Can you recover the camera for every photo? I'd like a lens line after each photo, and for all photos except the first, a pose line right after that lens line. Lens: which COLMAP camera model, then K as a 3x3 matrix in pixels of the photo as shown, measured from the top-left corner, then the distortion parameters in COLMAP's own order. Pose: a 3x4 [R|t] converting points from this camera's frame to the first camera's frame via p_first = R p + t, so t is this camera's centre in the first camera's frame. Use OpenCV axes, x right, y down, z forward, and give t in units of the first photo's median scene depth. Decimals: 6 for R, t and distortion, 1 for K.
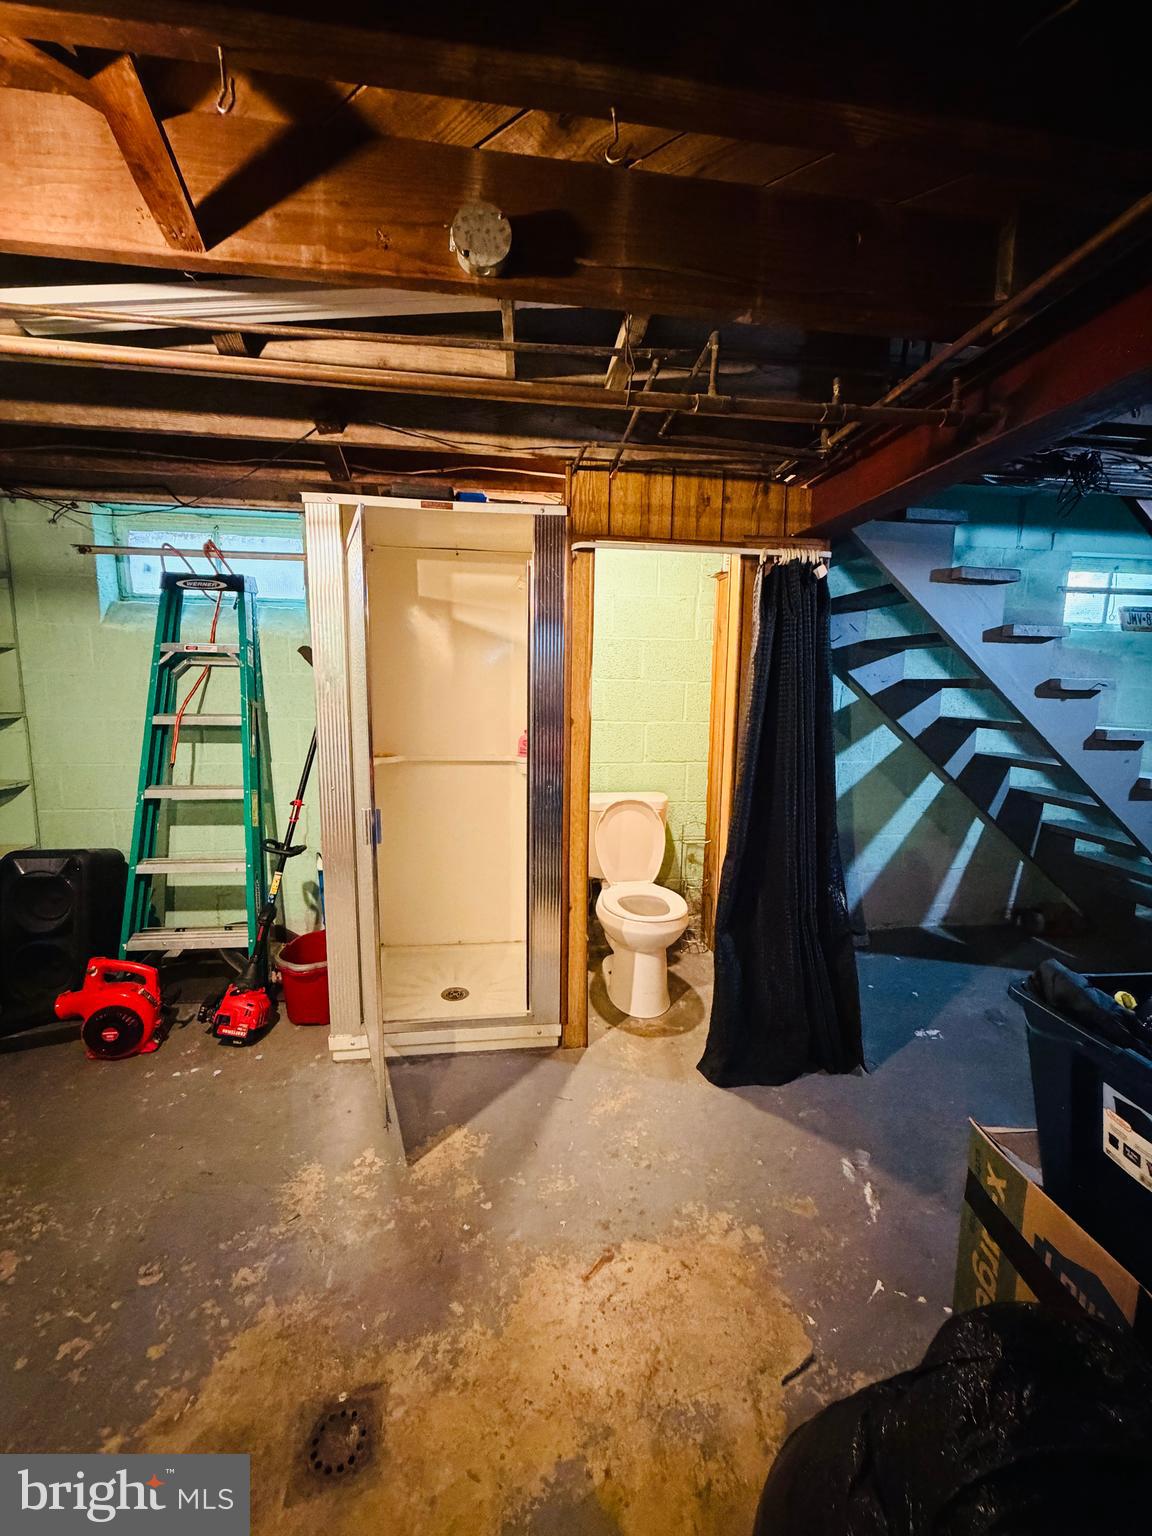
lens RADIAL K [[609.6, 0, 577.0], [0, 609.6, 765.8], [0, 0, 1]] dist [-0.002411, -0.000060]
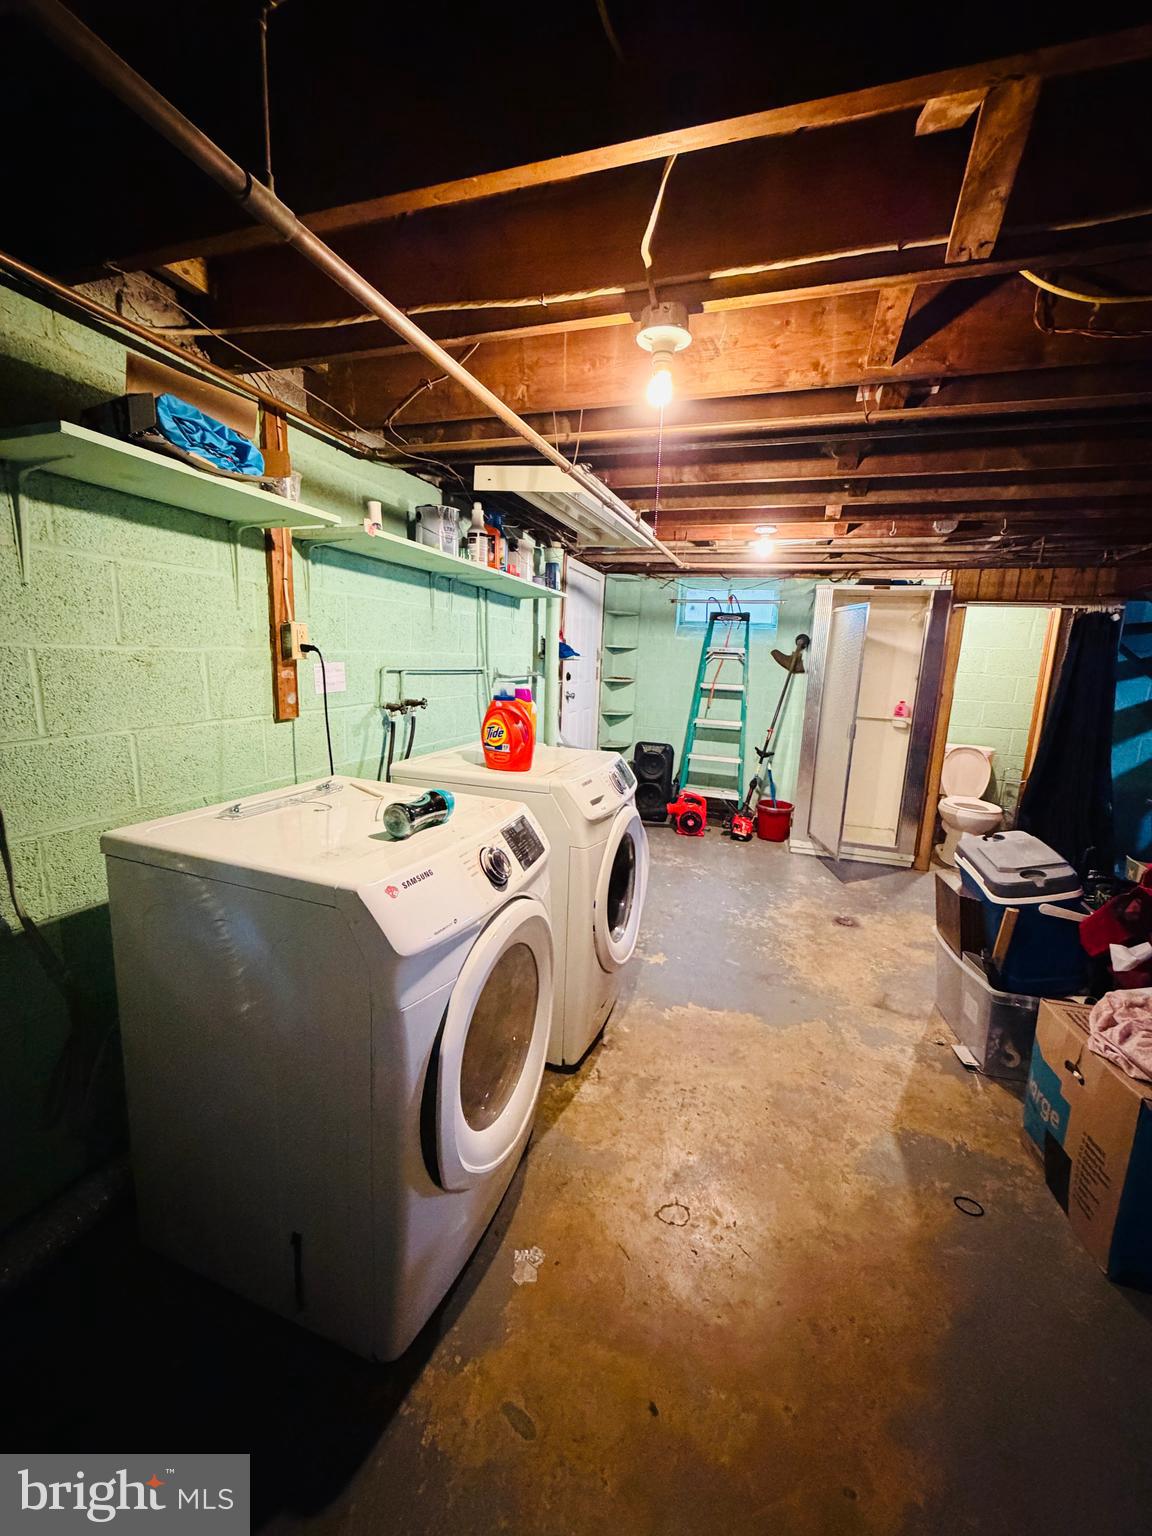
lens RADIAL K [[609.6, 0, 578.0], [0, 609.6, 764.7], [0, 0, 1]] dist [-0.002411, -0.000060]
pose [[0.895745, 0.100641, -0.433027, -0.179486], [-0.089171, 0.994917, 0.046776, 0.154633], [0.435533, -0.003285, 0.900167, -1.208566]]
